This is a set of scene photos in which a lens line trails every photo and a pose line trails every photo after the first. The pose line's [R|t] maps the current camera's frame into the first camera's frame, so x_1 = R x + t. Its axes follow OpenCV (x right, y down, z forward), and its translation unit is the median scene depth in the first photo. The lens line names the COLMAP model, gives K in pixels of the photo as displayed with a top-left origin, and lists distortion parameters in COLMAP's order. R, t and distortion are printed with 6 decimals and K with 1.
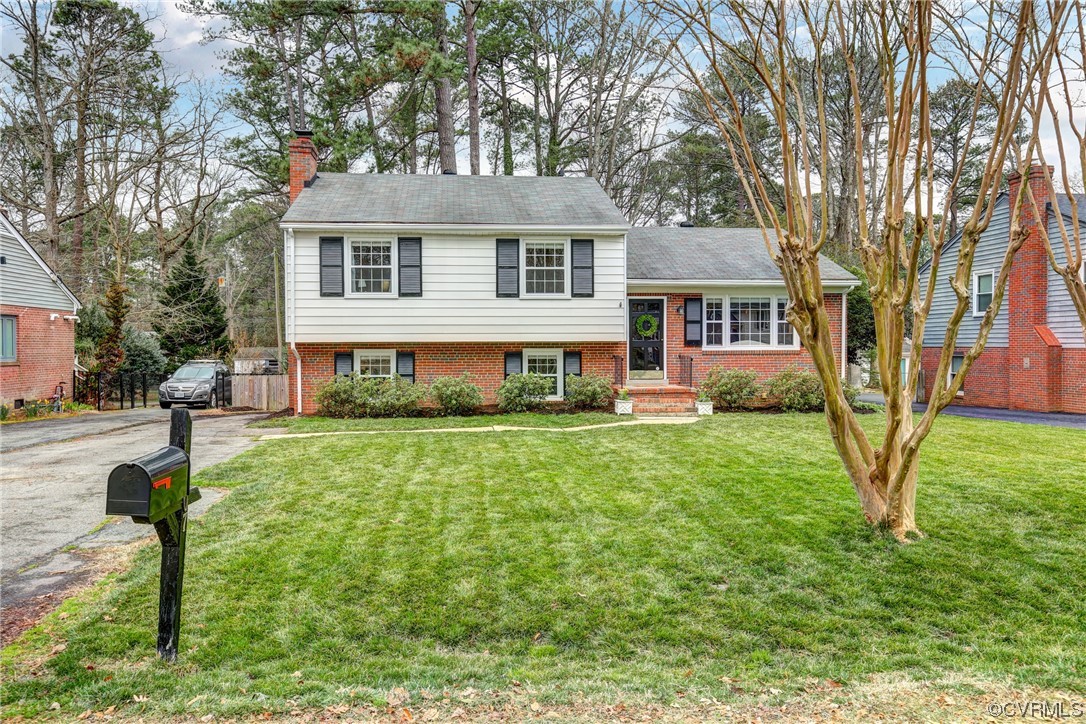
lens RADIAL K [[790.1, 0, 547.4], [0, 790.1, 363.1], [0, 0, 1]] dist [-0.004139, -0.000233]
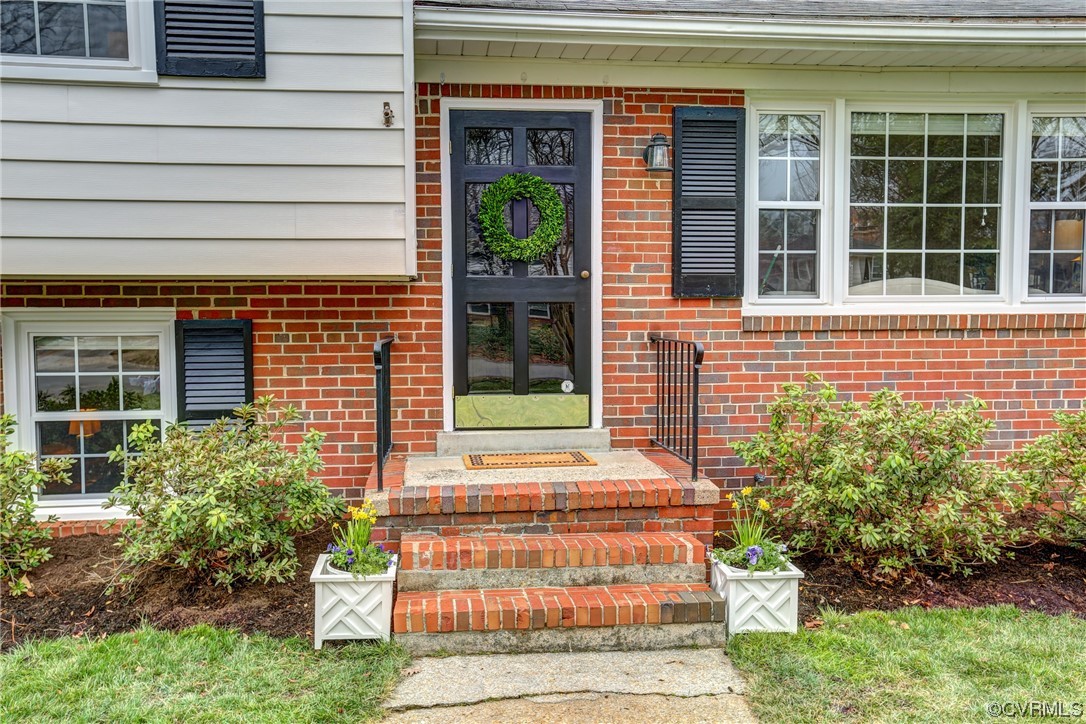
lens RADIAL K [[919.8, 0, 543.2], [0, 919.8, 359.4], [0, 0, 1]] dist [0.011142, 0.003508]
pose [[0.999999, -0.000283, -0.001193, 0.136027], [0.000322, 0.999466, 0.032674, -0.012012], [0.001183, -0.032674, 0.999465, 0.724247]]
